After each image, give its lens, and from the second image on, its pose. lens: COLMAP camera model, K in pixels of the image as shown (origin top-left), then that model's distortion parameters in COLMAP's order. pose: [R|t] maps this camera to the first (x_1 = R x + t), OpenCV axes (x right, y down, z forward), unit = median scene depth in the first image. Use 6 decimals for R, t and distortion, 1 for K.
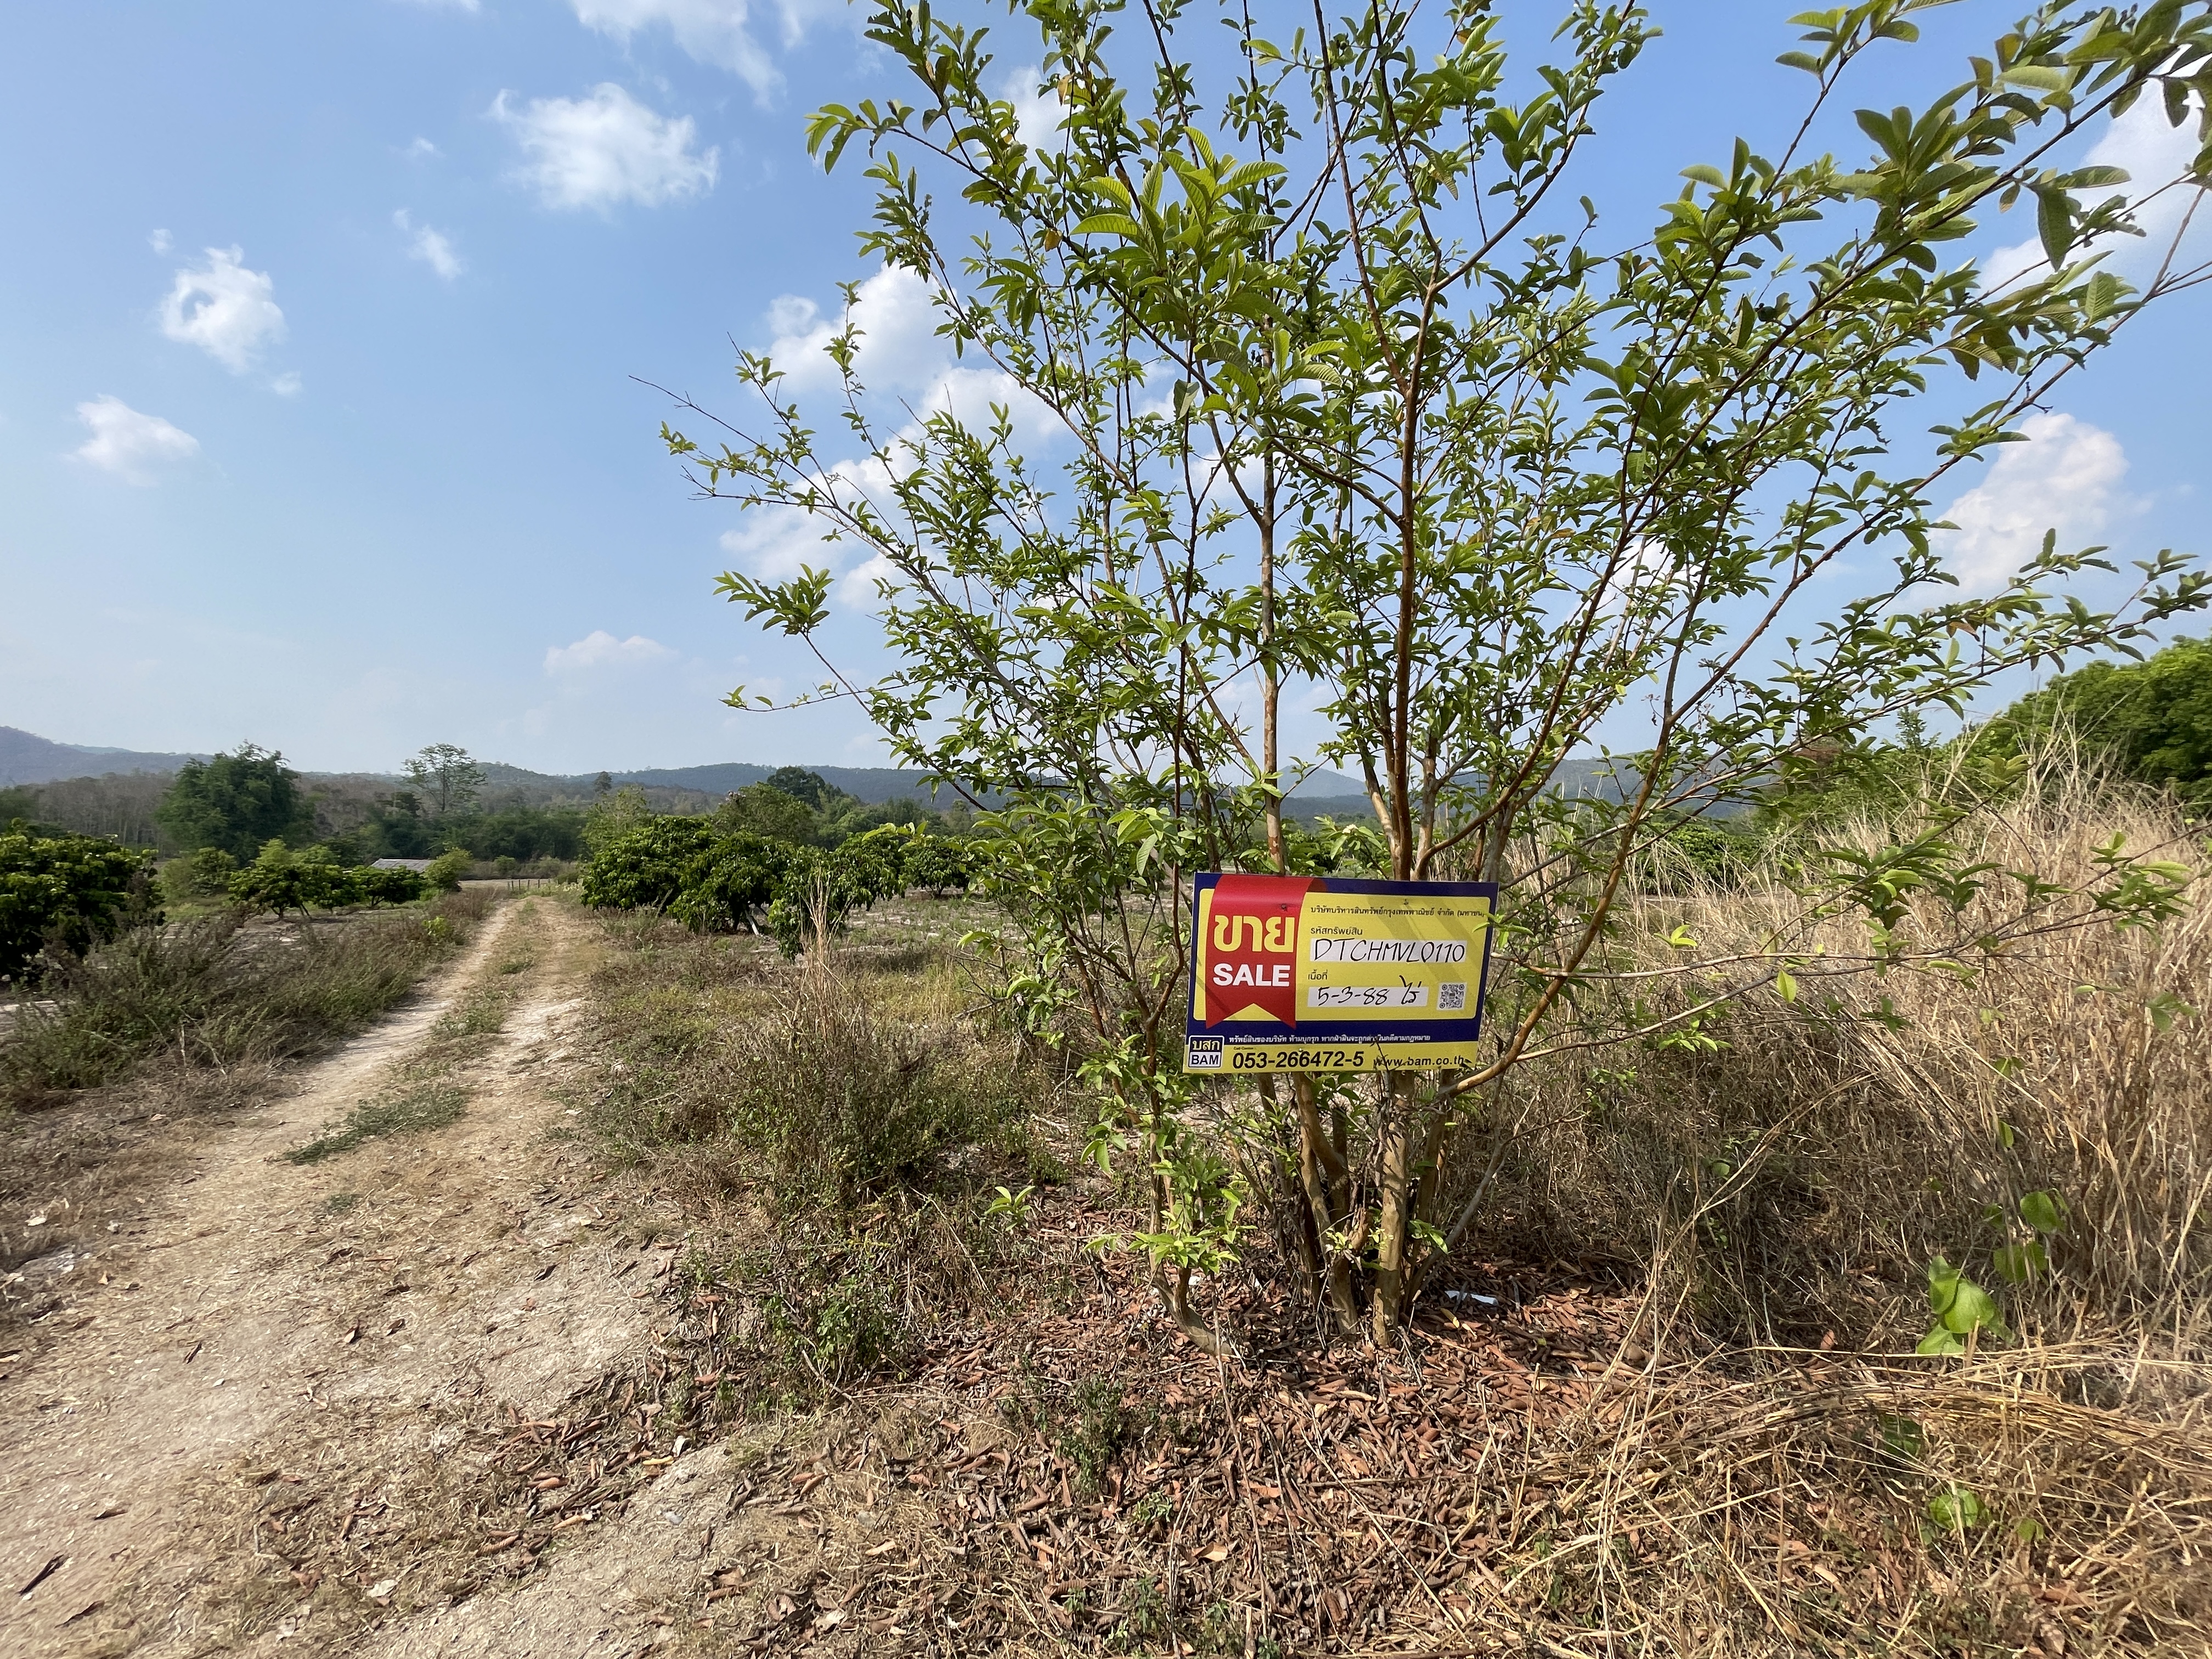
lens RADIAL K [[883.7, 0, 1108.7], [0, 883.7, 853.7], [0, 0, 1]] dist [-0.005908, -0.001190]
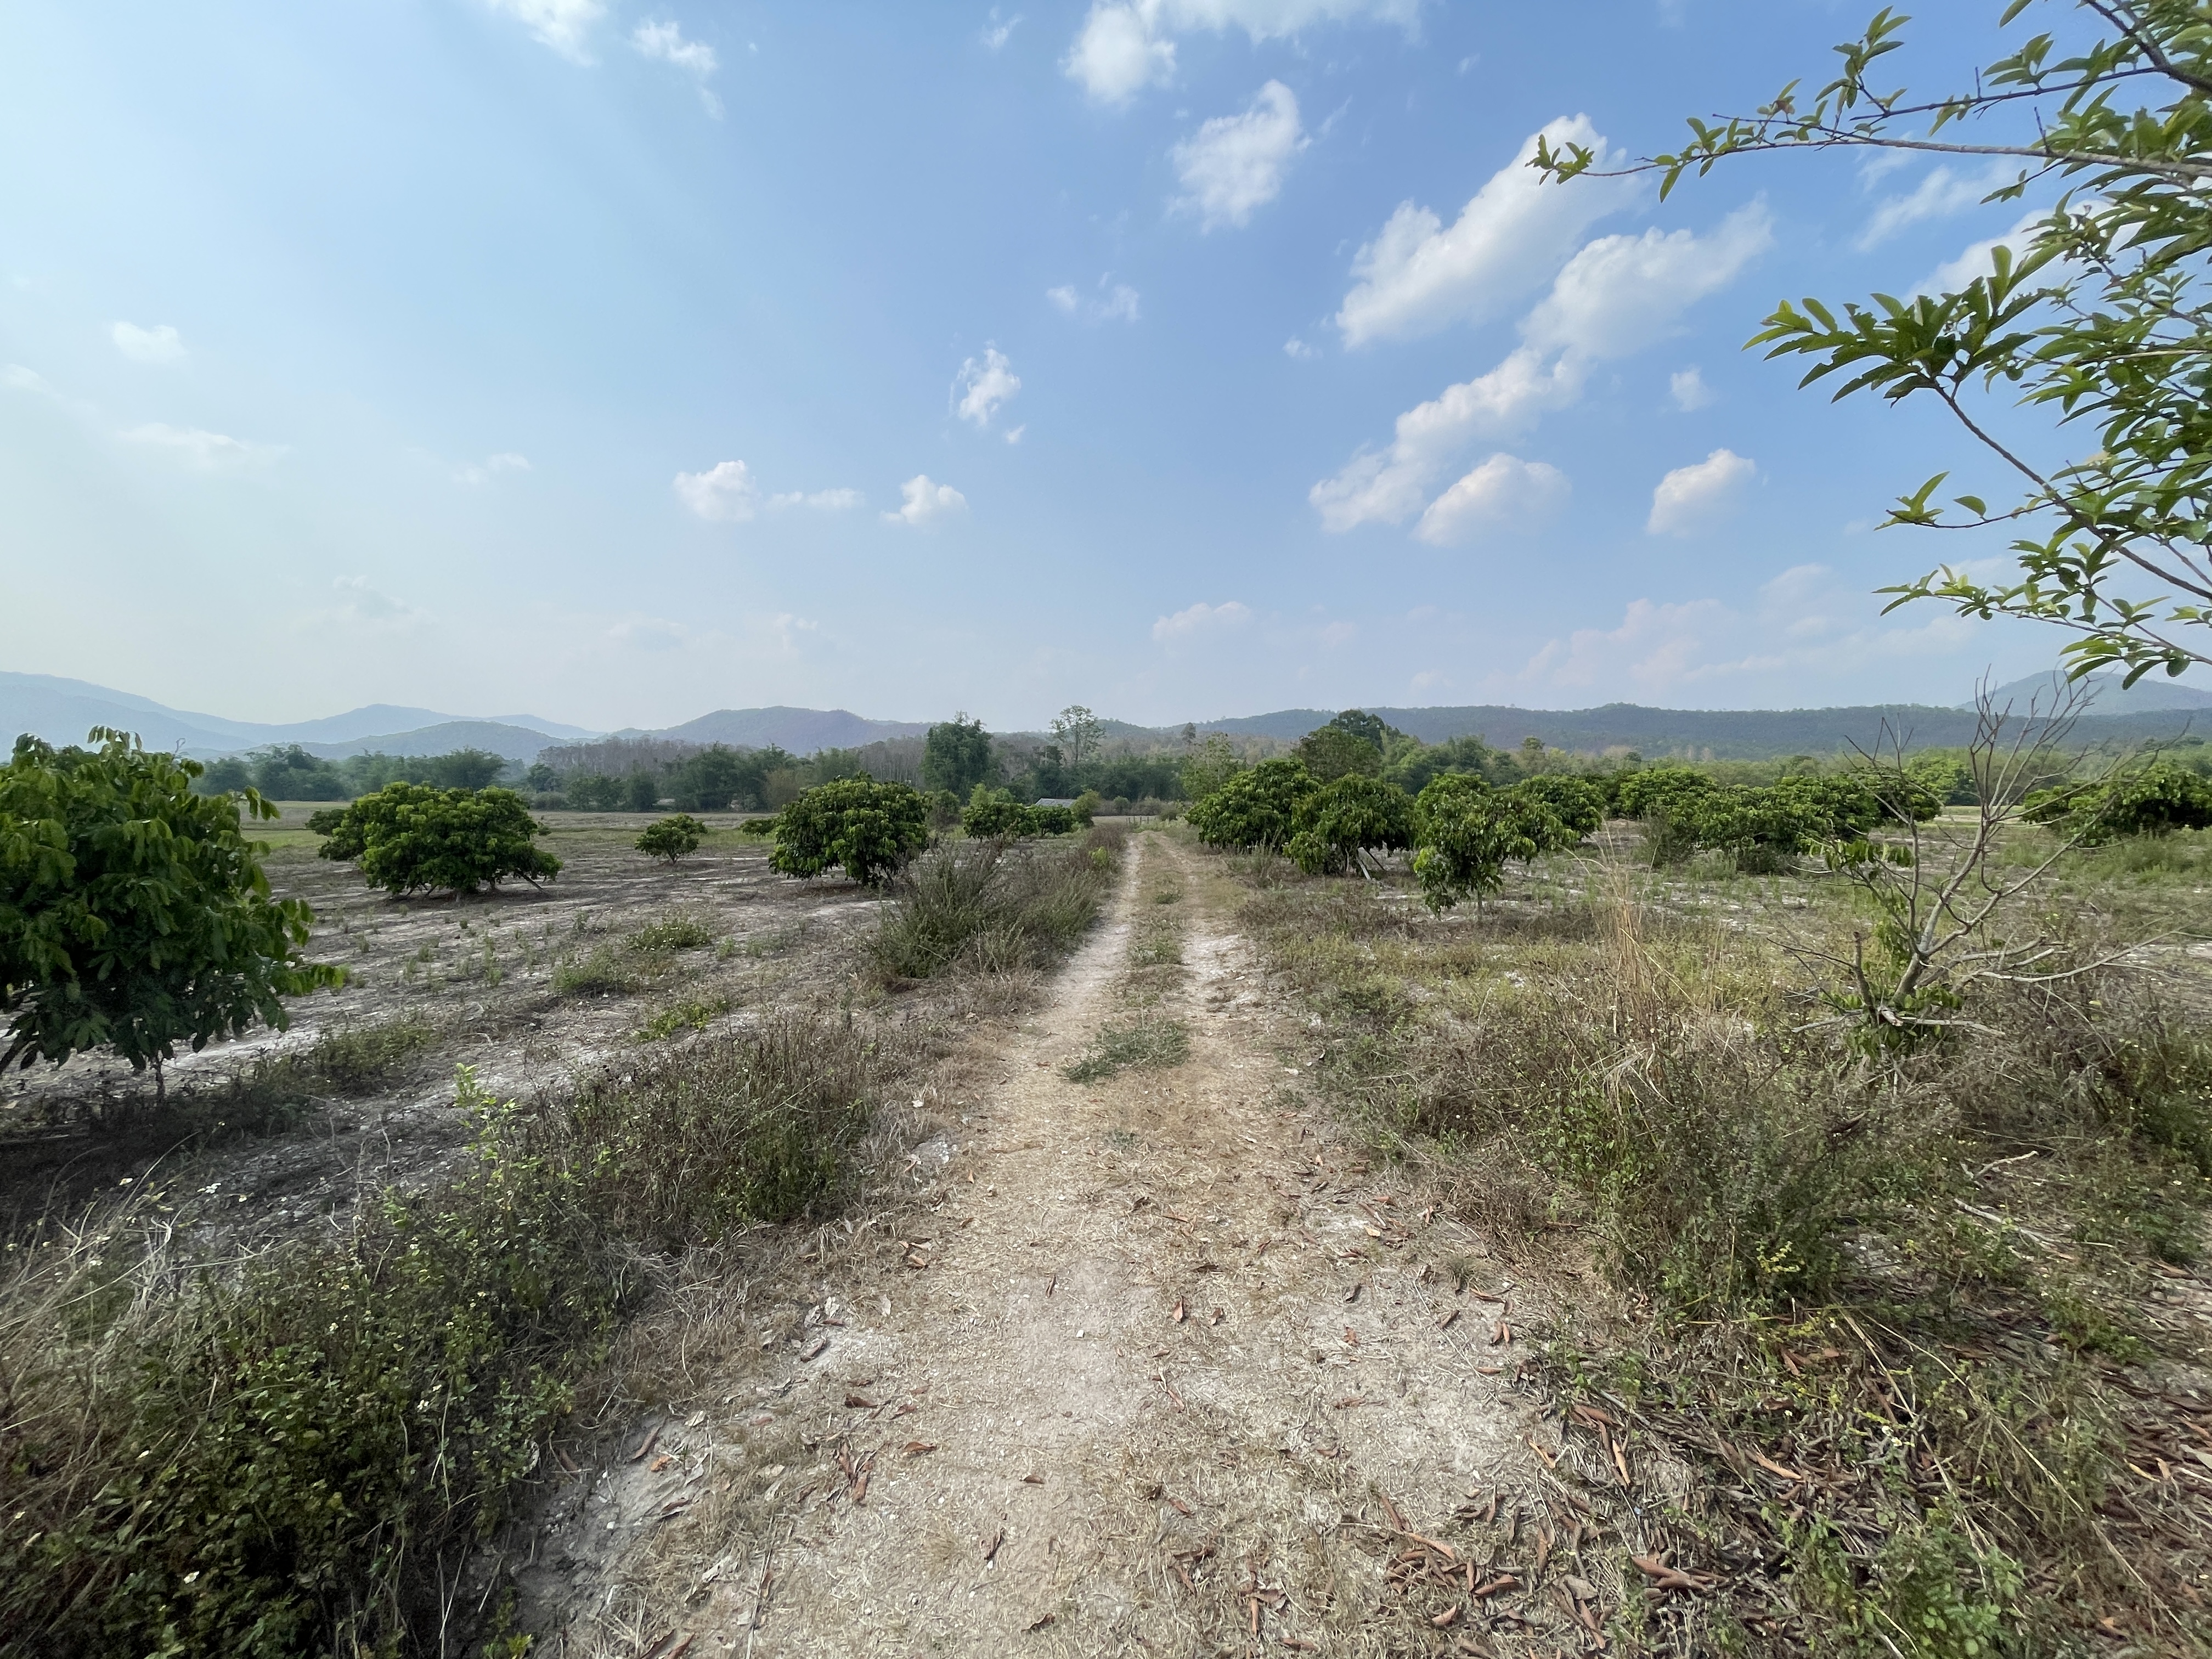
lens RADIAL K [[883.7, 0, 1111.3], [0, 883.7, 841.3], [0, 0, 1]] dist [-0.005908, -0.001190]
pose [[0.821466, 0.032699, -0.569319, -0.331525], [-0.002910, 0.998582, 0.053156, -0.005330], [0.570250, -0.042010, 0.820396, 0.167930]]
